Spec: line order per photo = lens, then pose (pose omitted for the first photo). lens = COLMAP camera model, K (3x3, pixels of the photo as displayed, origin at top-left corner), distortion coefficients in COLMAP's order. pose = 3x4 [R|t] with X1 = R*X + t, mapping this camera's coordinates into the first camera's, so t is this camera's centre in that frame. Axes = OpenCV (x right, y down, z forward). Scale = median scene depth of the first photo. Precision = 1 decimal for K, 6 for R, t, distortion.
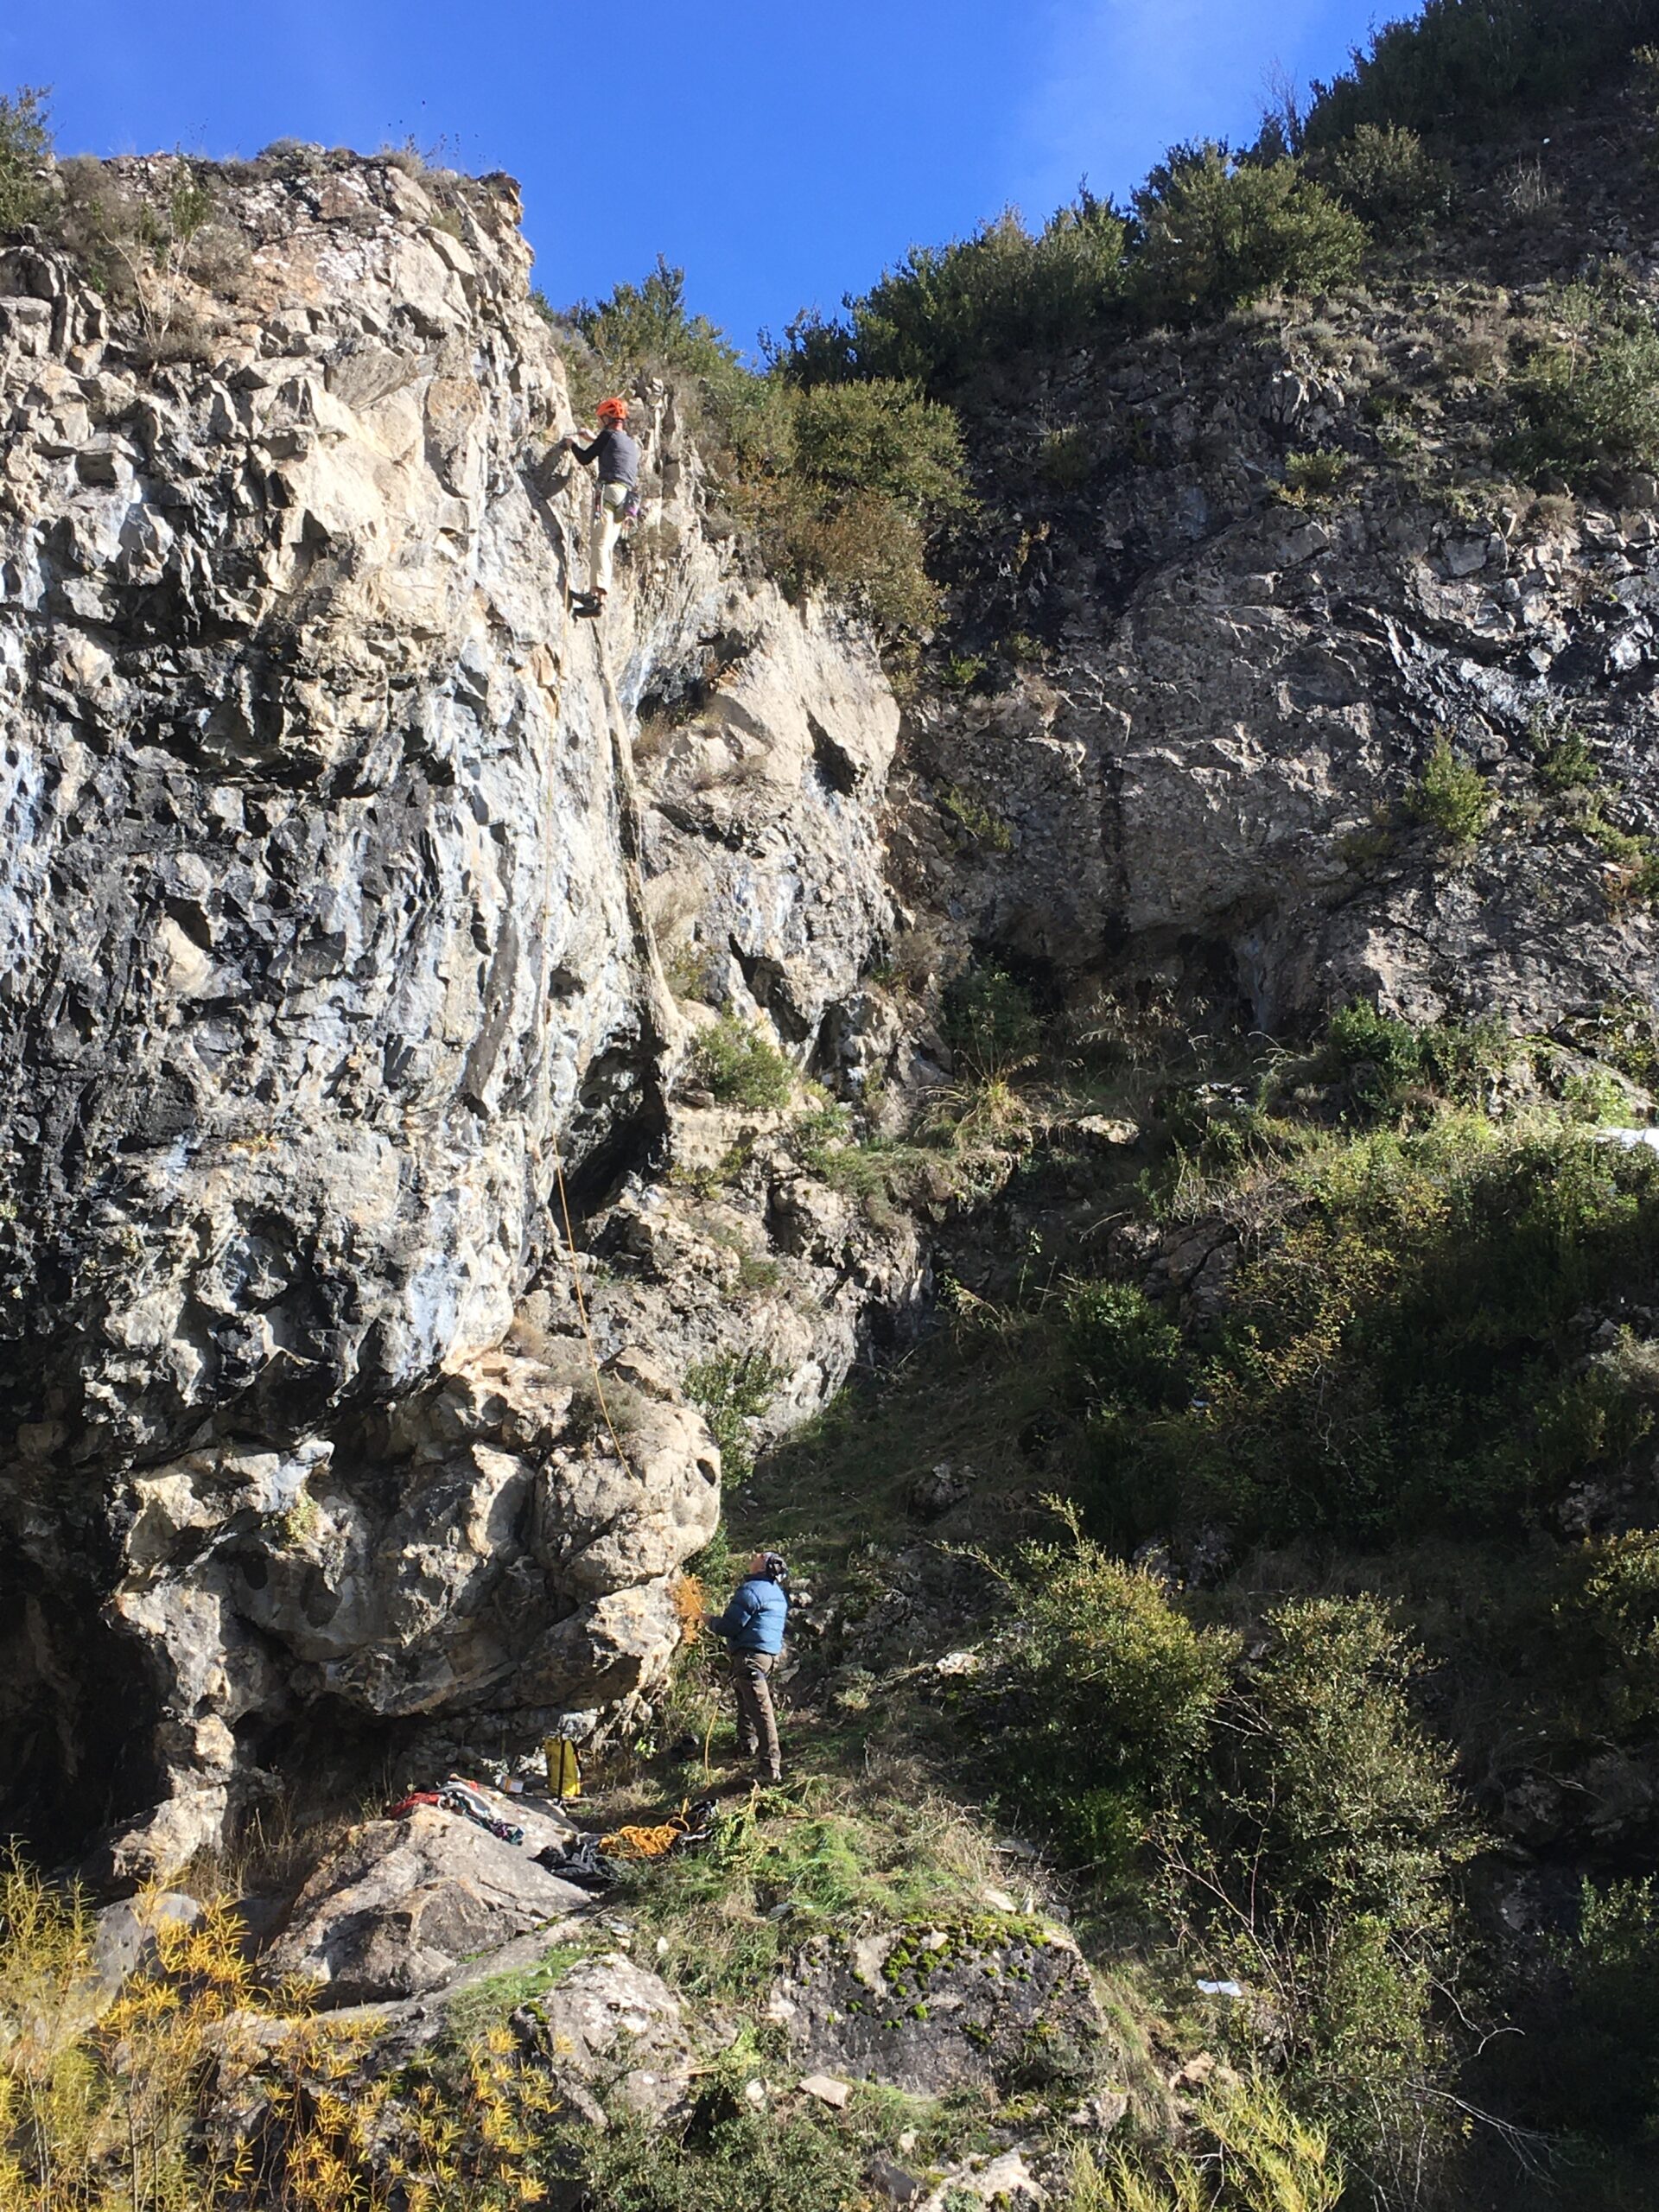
lens RADIAL K [[2863.2, 0, 819.1], [0, 2863.2, 1108.0], [0, 0, 1]] dist [0.048635, 0.000000]
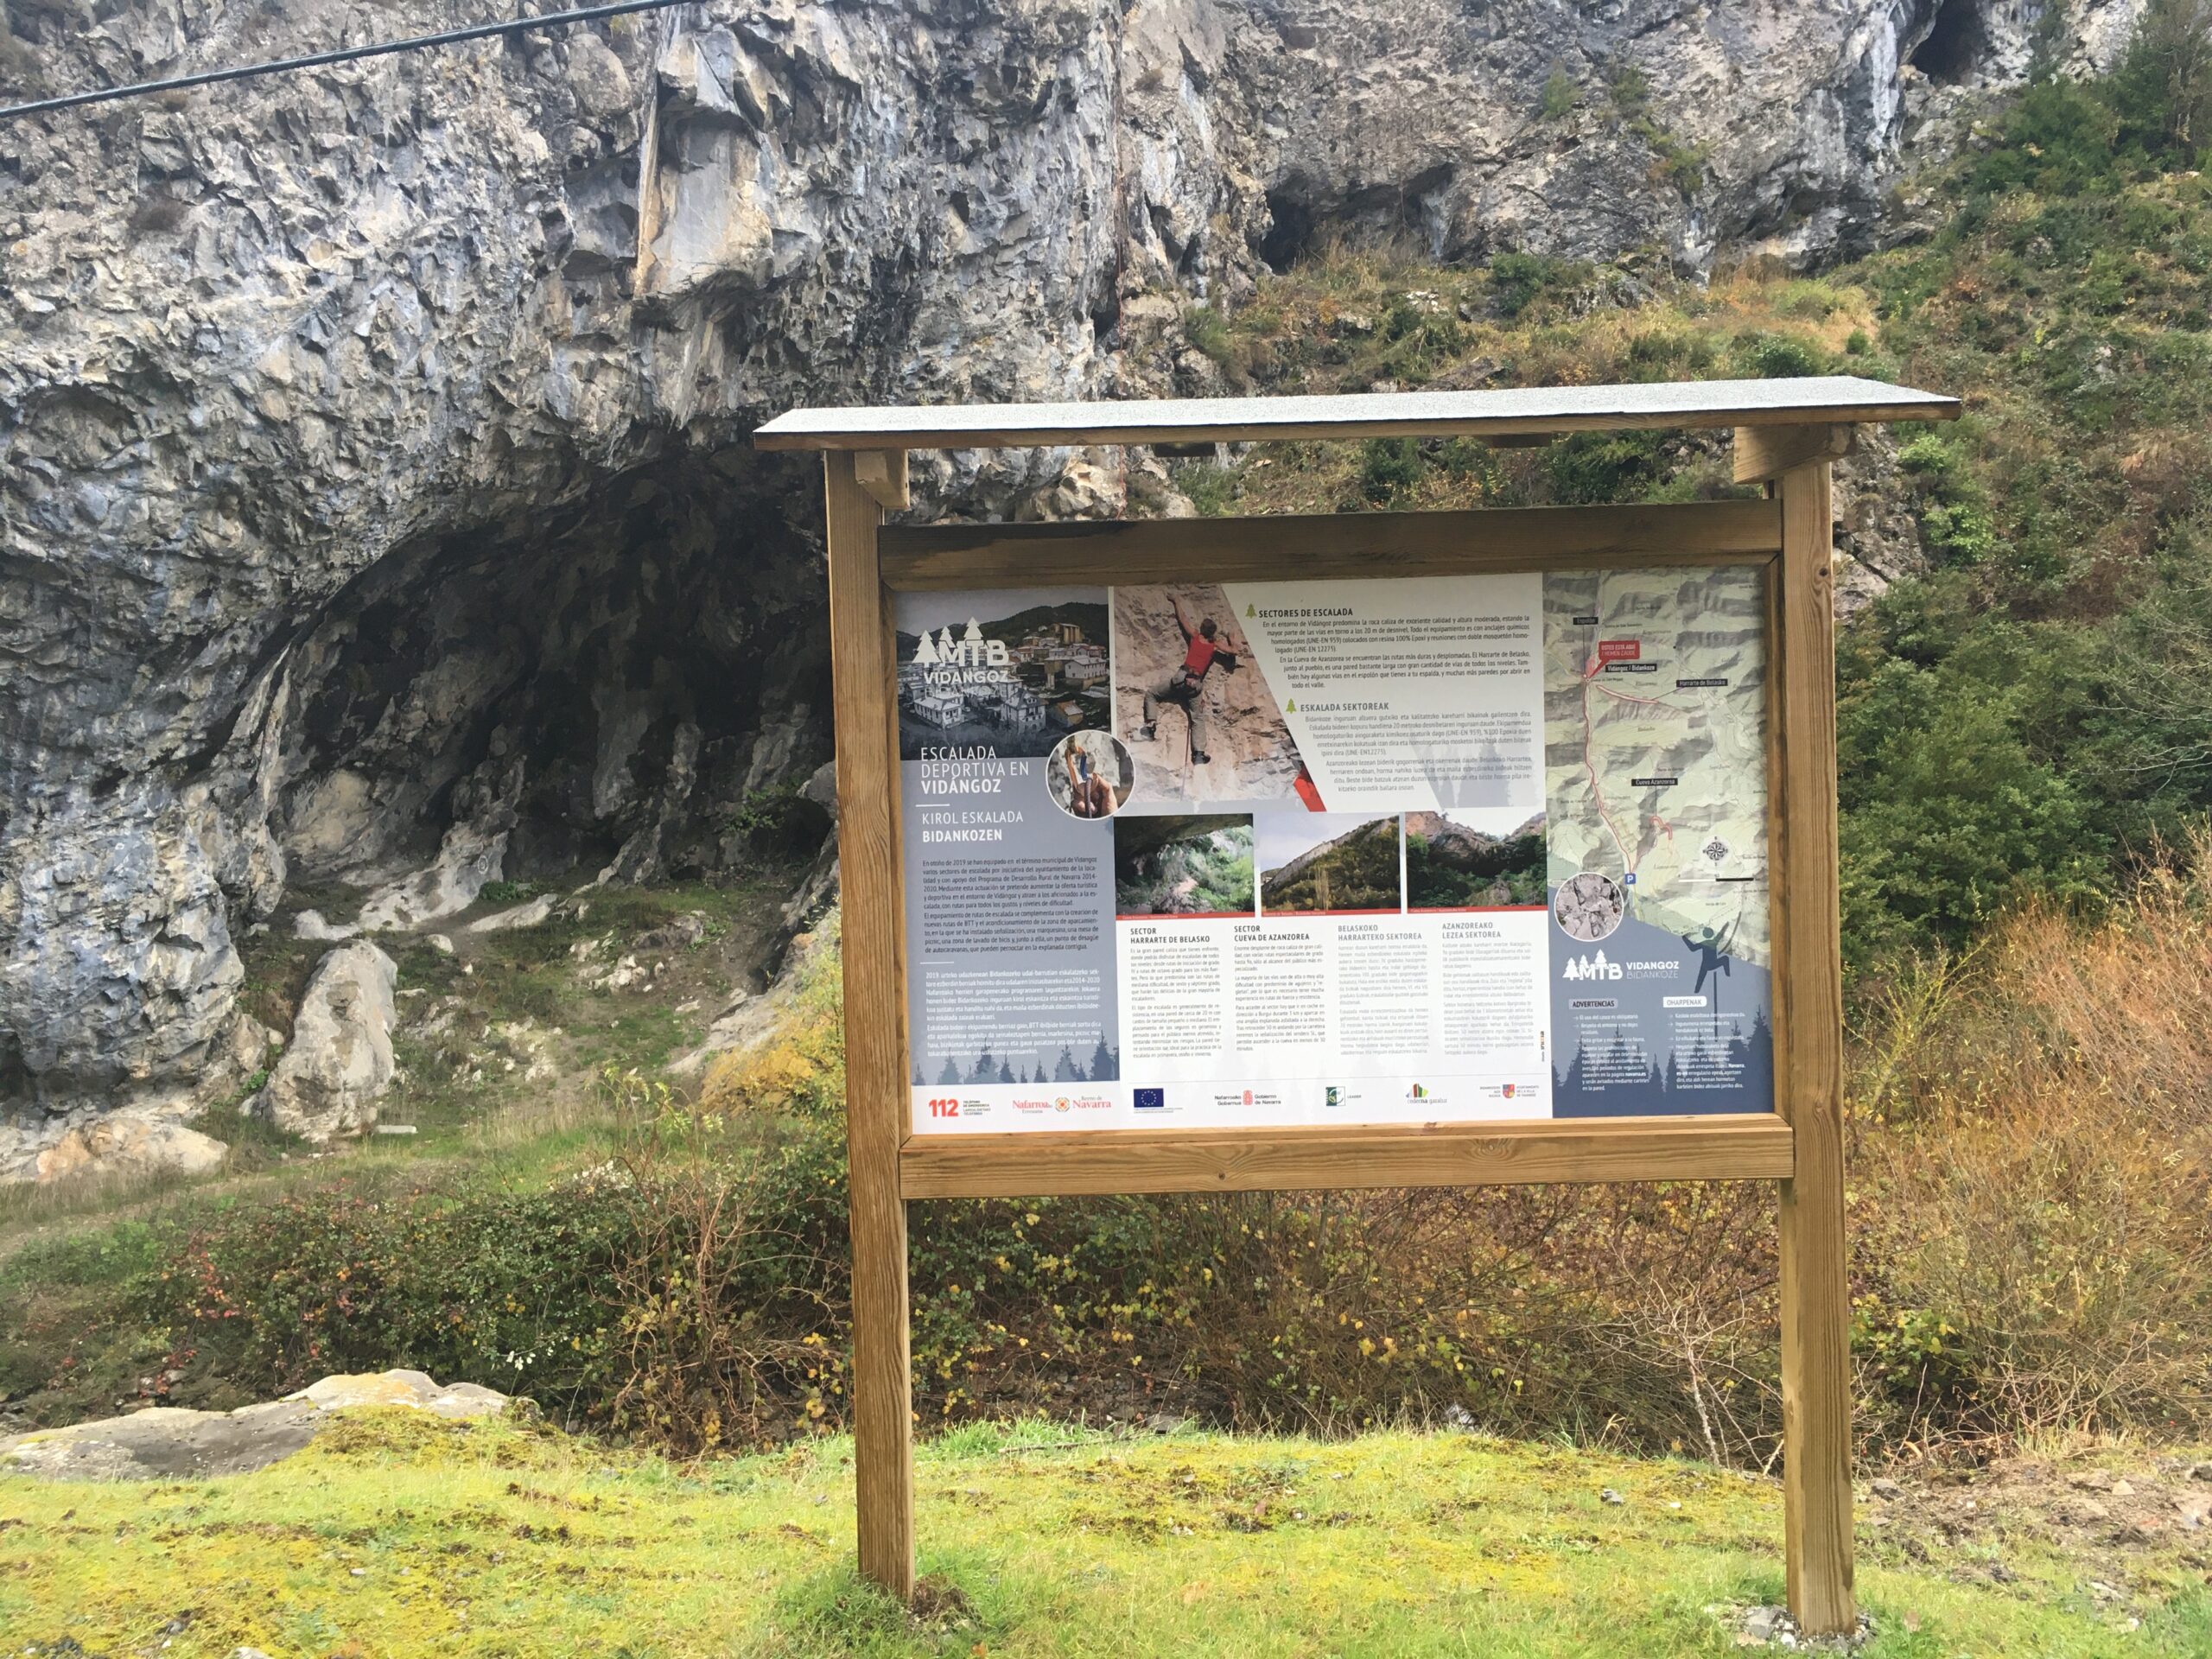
lens RADIAL K [[1865.2, 0, 1117.9], [0, 1865.2, 833.8], [0, 0, 1]] dist [0.042147, -0.005515]
pose [[0.993275, -0.011501, 0.115206, -0.232183], [-0.023271, 0.954915, 0.295965, -0.036691], [-0.113416, -0.296656, 0.948226, -0.145566]]
